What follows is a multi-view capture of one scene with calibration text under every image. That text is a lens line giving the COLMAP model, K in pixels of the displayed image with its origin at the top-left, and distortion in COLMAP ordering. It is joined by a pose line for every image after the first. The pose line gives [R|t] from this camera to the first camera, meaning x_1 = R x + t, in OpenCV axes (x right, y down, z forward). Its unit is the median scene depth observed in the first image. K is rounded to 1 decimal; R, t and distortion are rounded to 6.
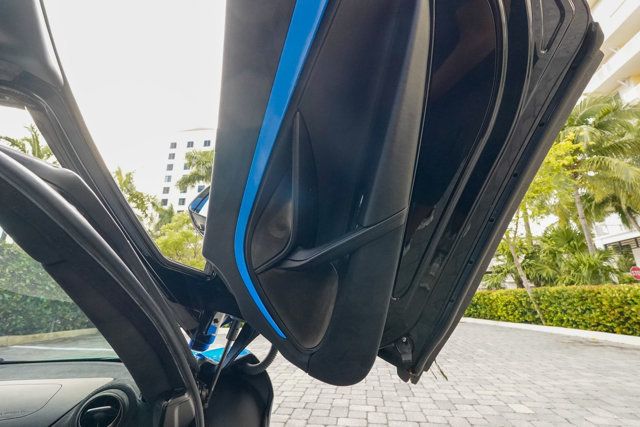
lens RADIAL K [[293.0, 0, 314.5], [0, 293.0, 217.3], [0, 0, 1]] dist [-0.018665, 0.008986]
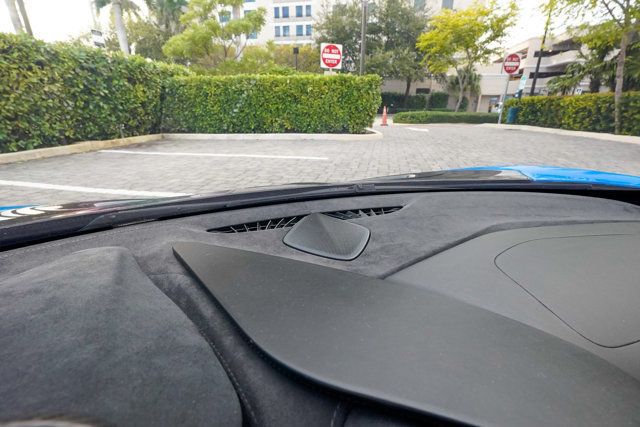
lens RADIAL K [[293.0, 0, 317.0], [0, 293.0, 213.9], [0, 0, 1]] dist [-0.018665, 0.008986]
pose [[0.998051, 0.021540, -0.058563, -0.155409], [0.017209, 0.807118, 0.590139, 0.010843], [0.059979, -0.589997, 0.805175, 0.038288]]
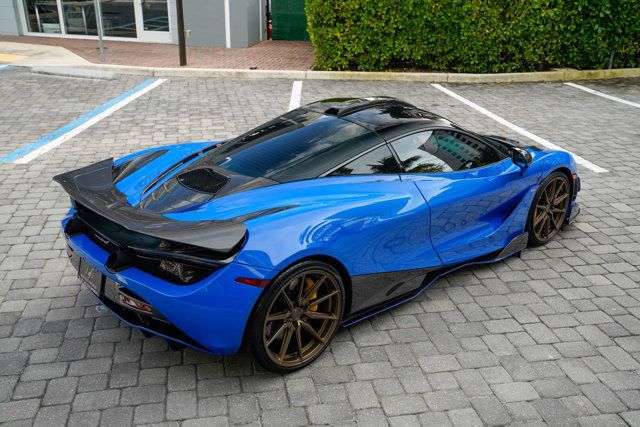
lens RADIAL K [[620.8, 0, 322.9], [0, 620.8, 218.0], [0, 0, 1]] dist [0.045731, 0.000000]
pose [[0.342017, 0.359068, -0.868386, 0.543818], [0.247241, 0.857171, 0.451807, -0.261736], [0.906585, -0.369226, 0.204390, -0.262888]]
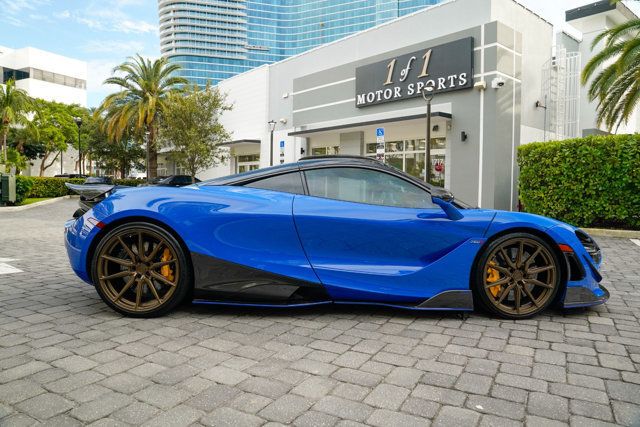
lens RADIAL K [[444.8, 0, 319.0], [0, 444.8, 212.1], [0, 0, 1]] dist [-0.114162, 0.077291]
pose [[-0.344015, 0.034607, -0.938326, 0.469209], [0.241574, 0.968943, -0.052832, 0.056372], [0.907356, -0.244850, -0.341691, 0.137544]]
